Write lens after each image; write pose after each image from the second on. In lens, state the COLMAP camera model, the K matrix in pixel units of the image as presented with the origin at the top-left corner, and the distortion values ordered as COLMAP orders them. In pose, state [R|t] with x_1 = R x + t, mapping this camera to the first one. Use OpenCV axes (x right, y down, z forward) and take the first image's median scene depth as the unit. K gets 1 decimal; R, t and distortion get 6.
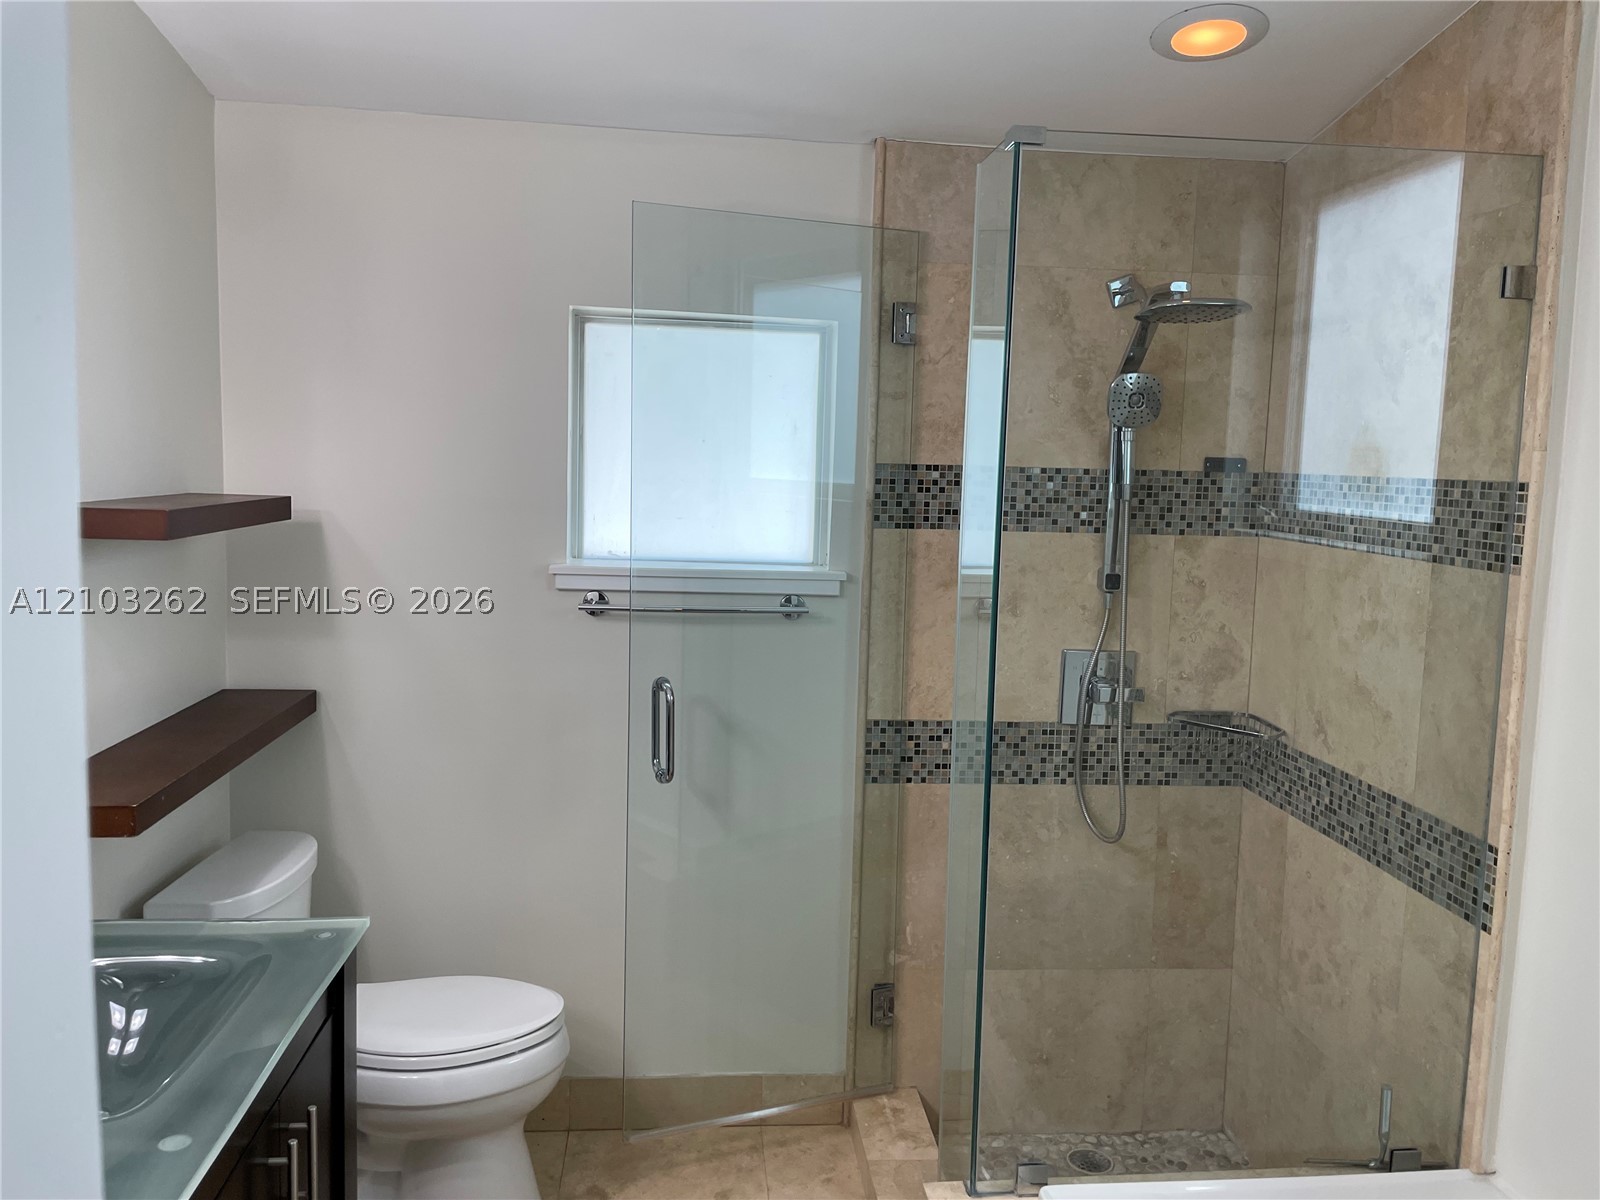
lens RADIAL K [[1217.1, 0, 800.0], [0, 1217.1, 600.0], [0, 0, 1]] dist [0.063123, 0.002982]
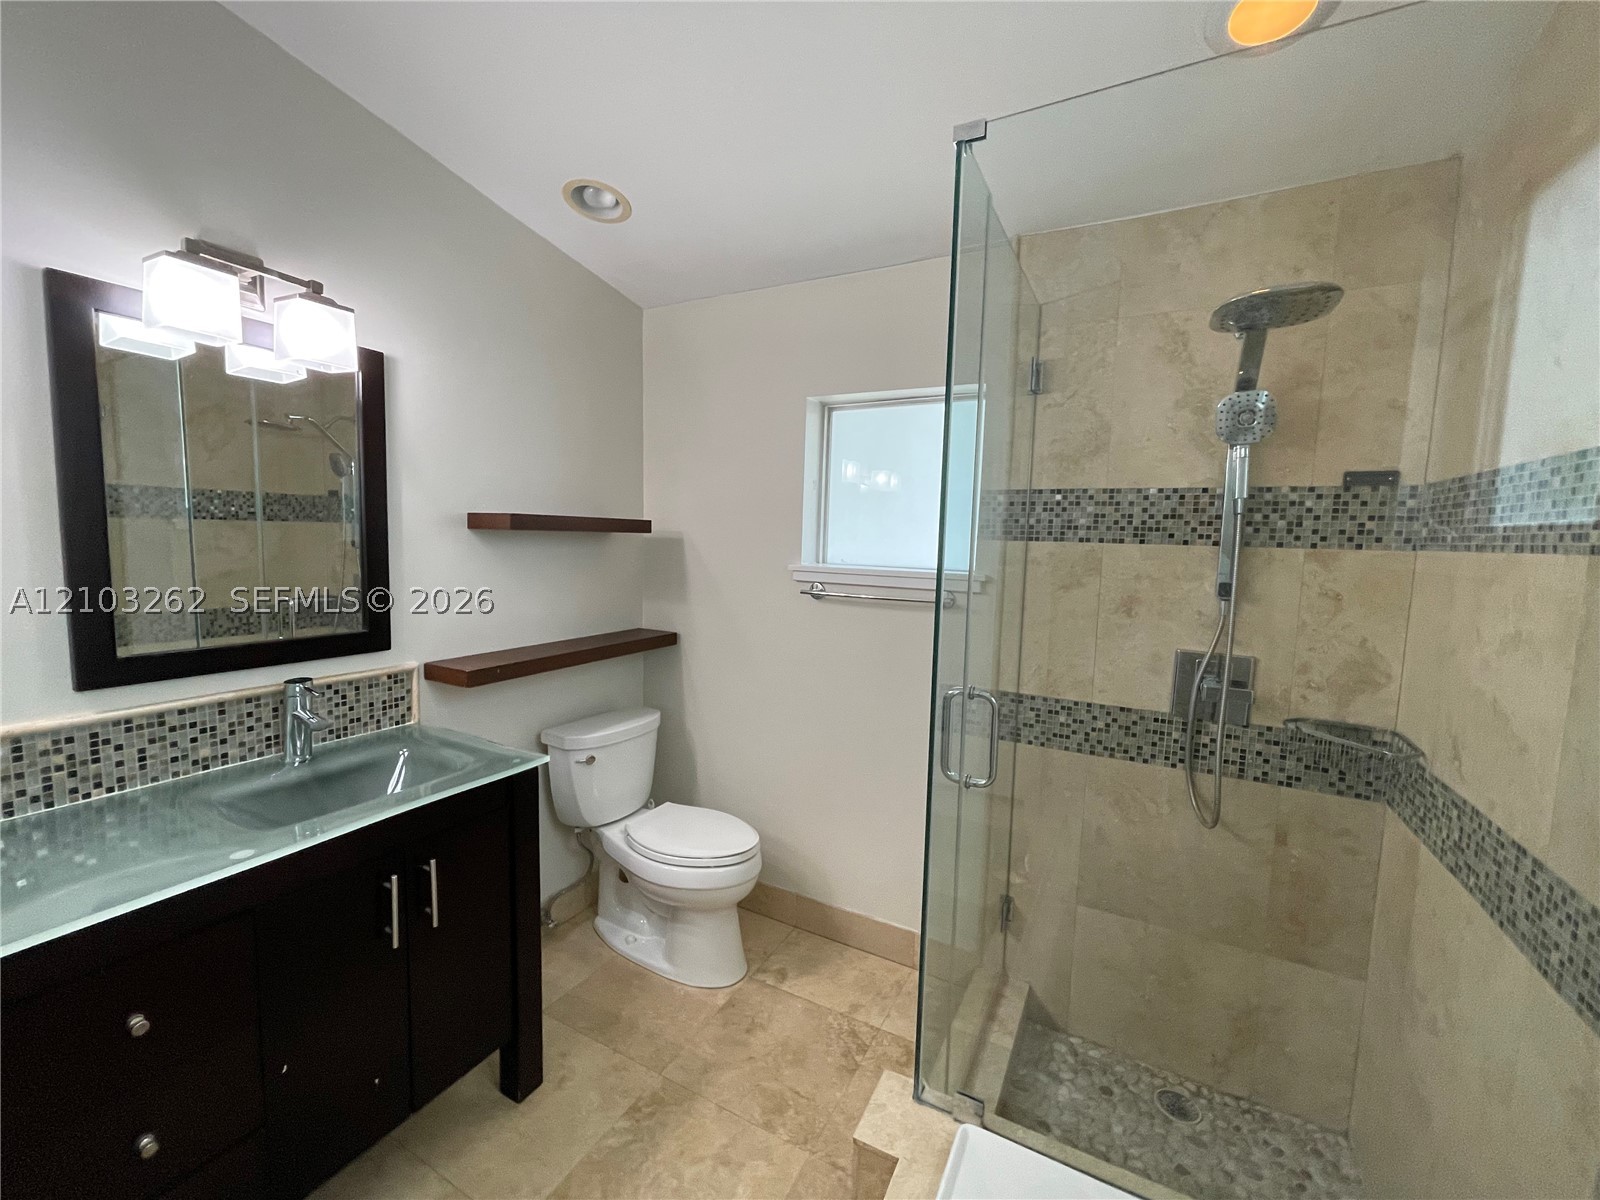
lens RADIAL K [[654.2, 0, 792.4], [0, 654.2, 606.7], [0, 0, 1]] dist [-0.016025, 0.012253]
pose [[0.830649, 0.052161, -0.554348, 0.255612], [-0.066004, 0.997807, -0.005015, 0.028273], [0.552870, 0.040755, 0.832270, 0.303177]]
